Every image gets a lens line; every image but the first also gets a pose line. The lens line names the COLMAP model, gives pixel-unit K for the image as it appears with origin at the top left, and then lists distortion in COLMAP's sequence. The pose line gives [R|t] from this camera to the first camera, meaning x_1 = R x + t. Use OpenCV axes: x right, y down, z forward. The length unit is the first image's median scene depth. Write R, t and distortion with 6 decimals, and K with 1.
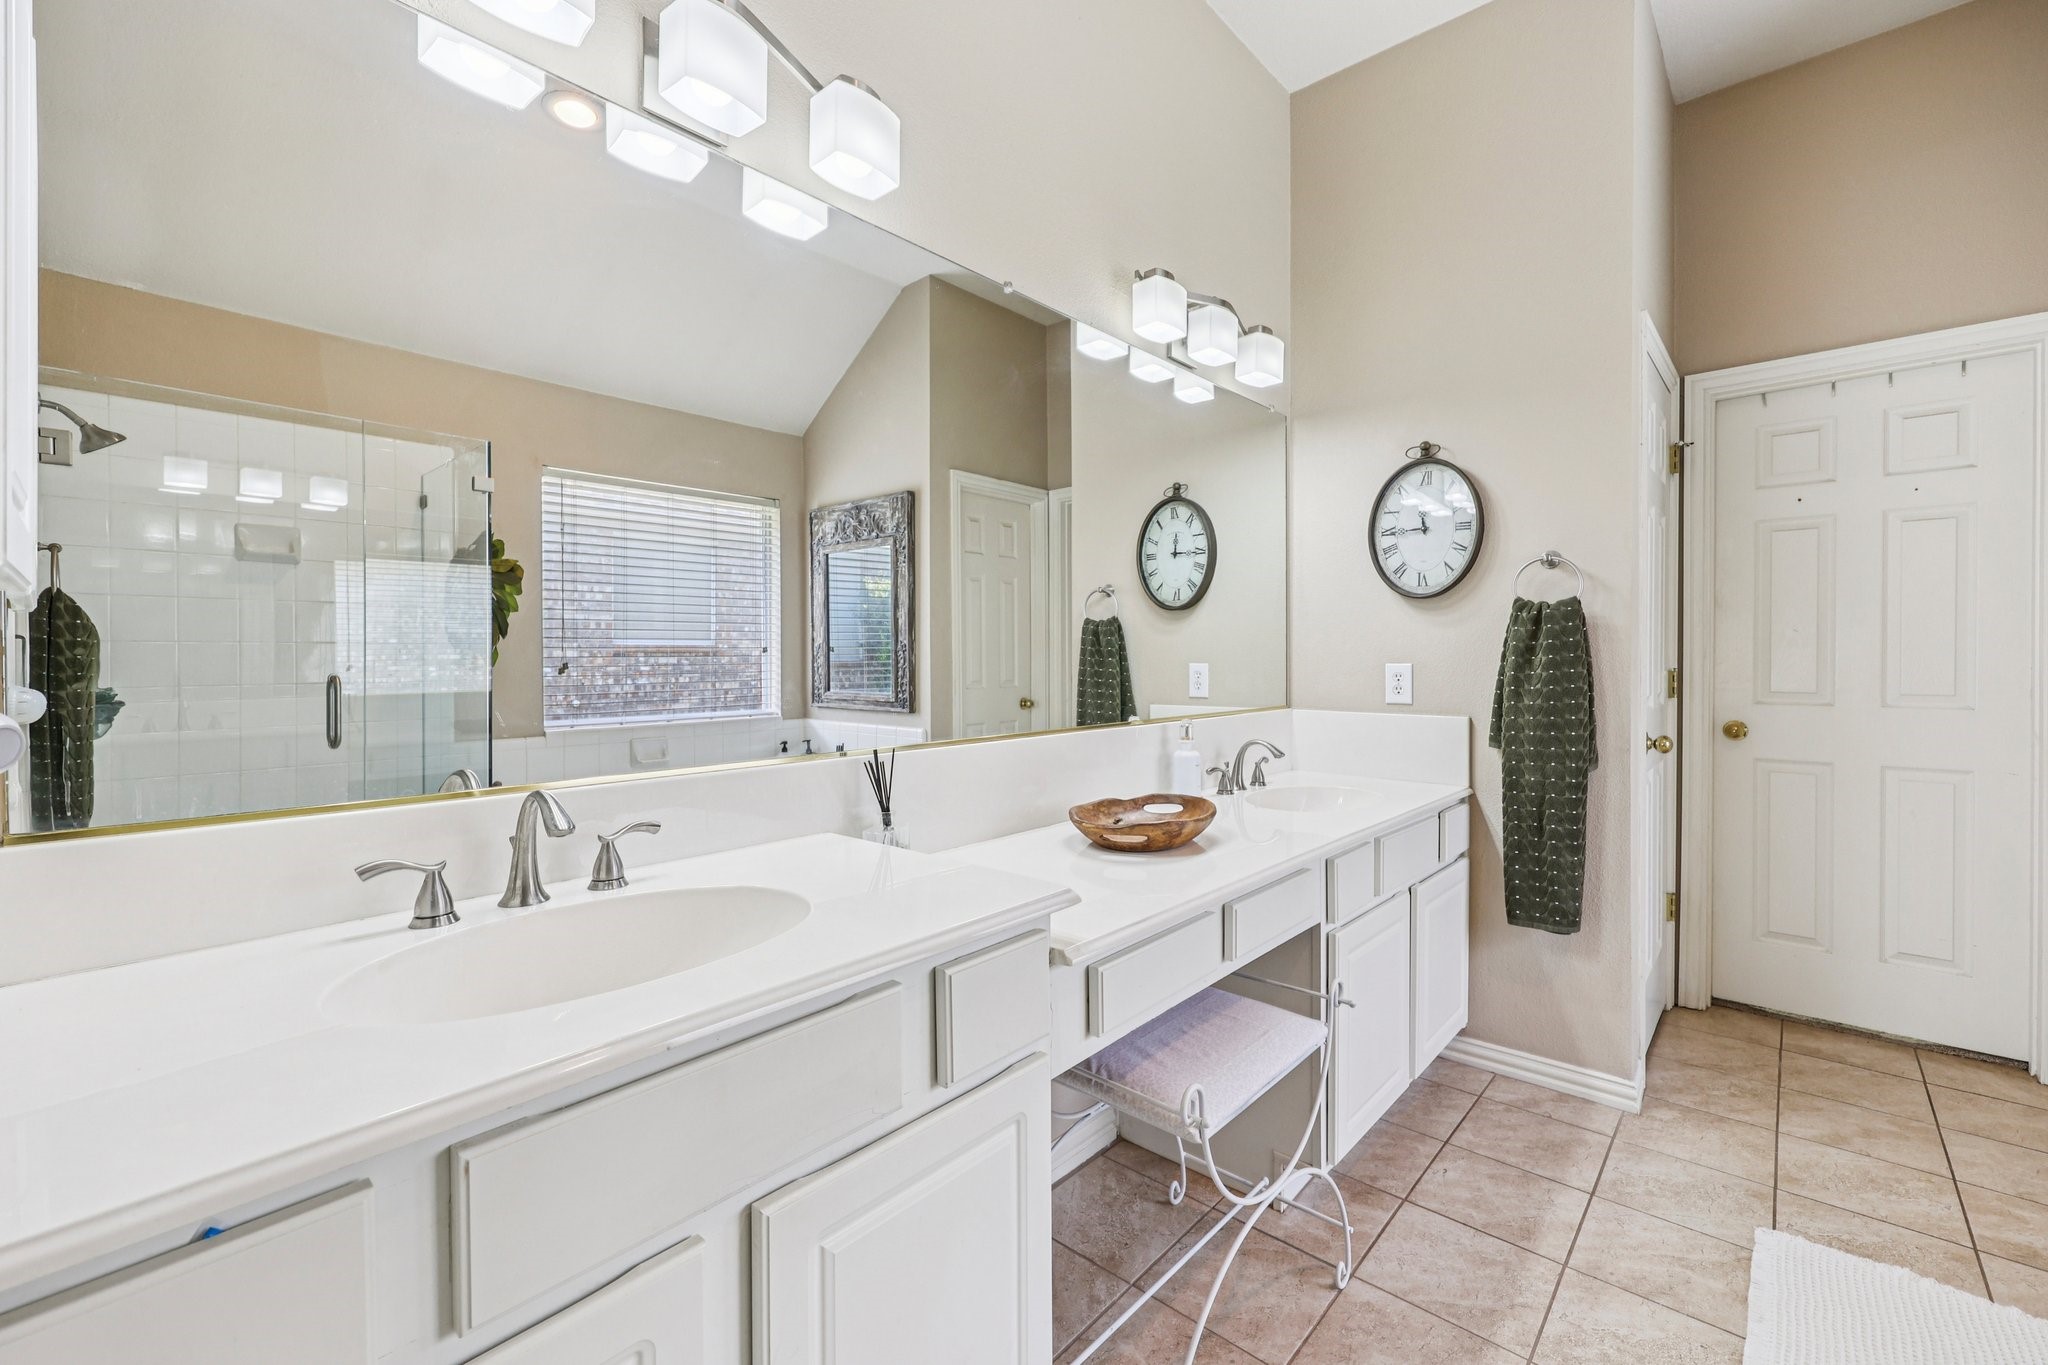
lens RADIAL K [[855.6, 0, 1033.2], [0, 855.6, 669.1], [0, 0, 1]] dist [0.001753, -0.000571]
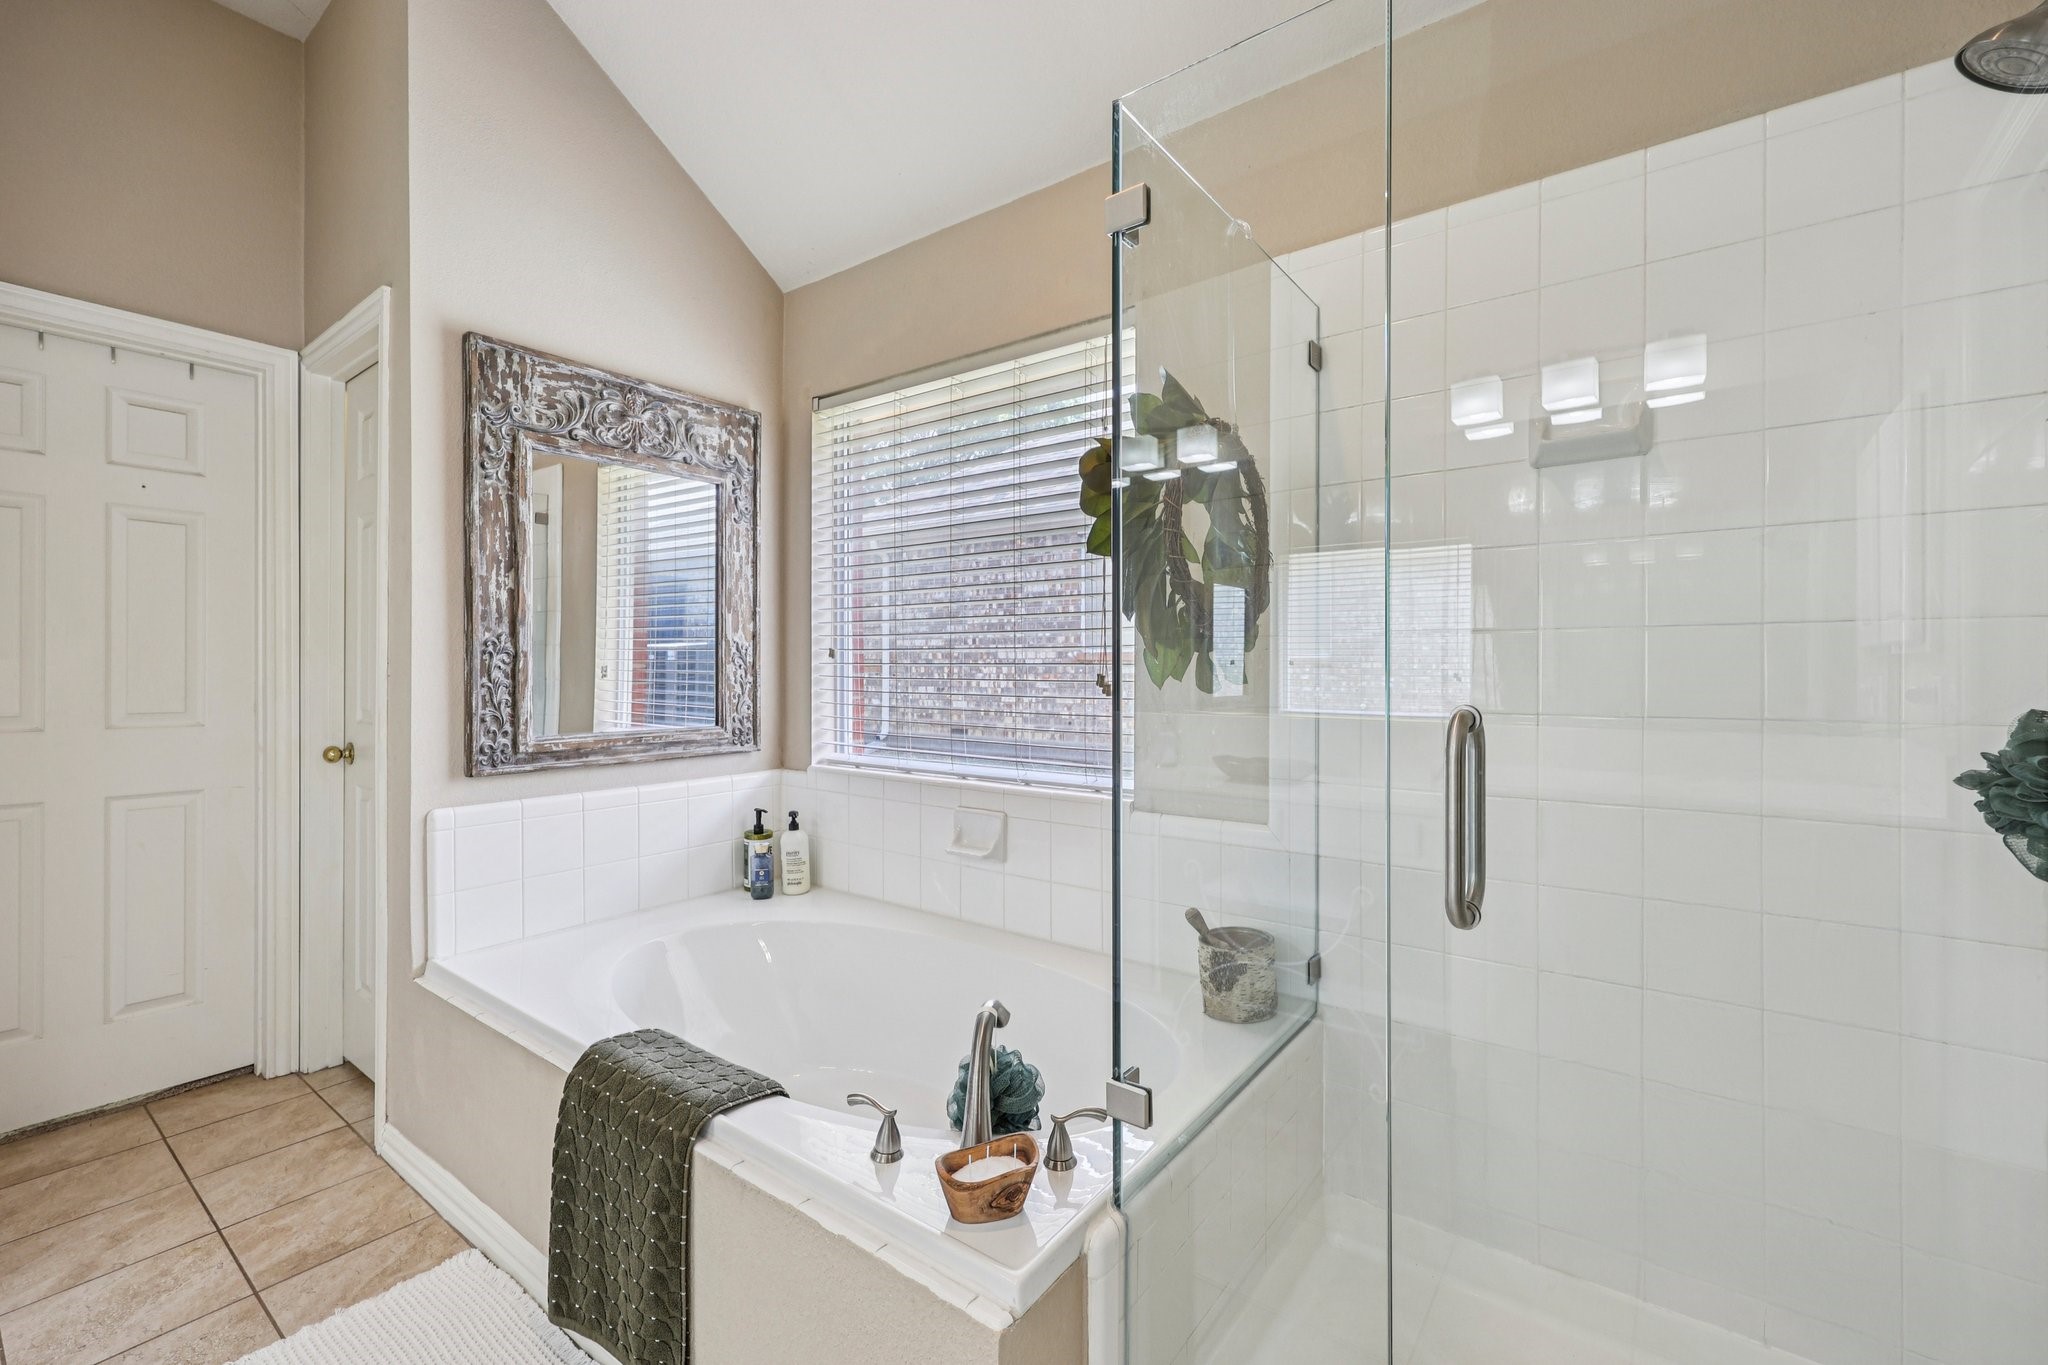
lens RADIAL K [[855.6, 0, 1033.9], [0, 855.6, 671.5], [0, 0, 1]] dist [0.001753, -0.000571]
pose [[-0.085033, 0.004142, 0.996370, 0.051469], [0.009303, 0.999951, -0.003363, -0.002433], [-0.996335, 0.008983, -0.085067, 0.148953]]
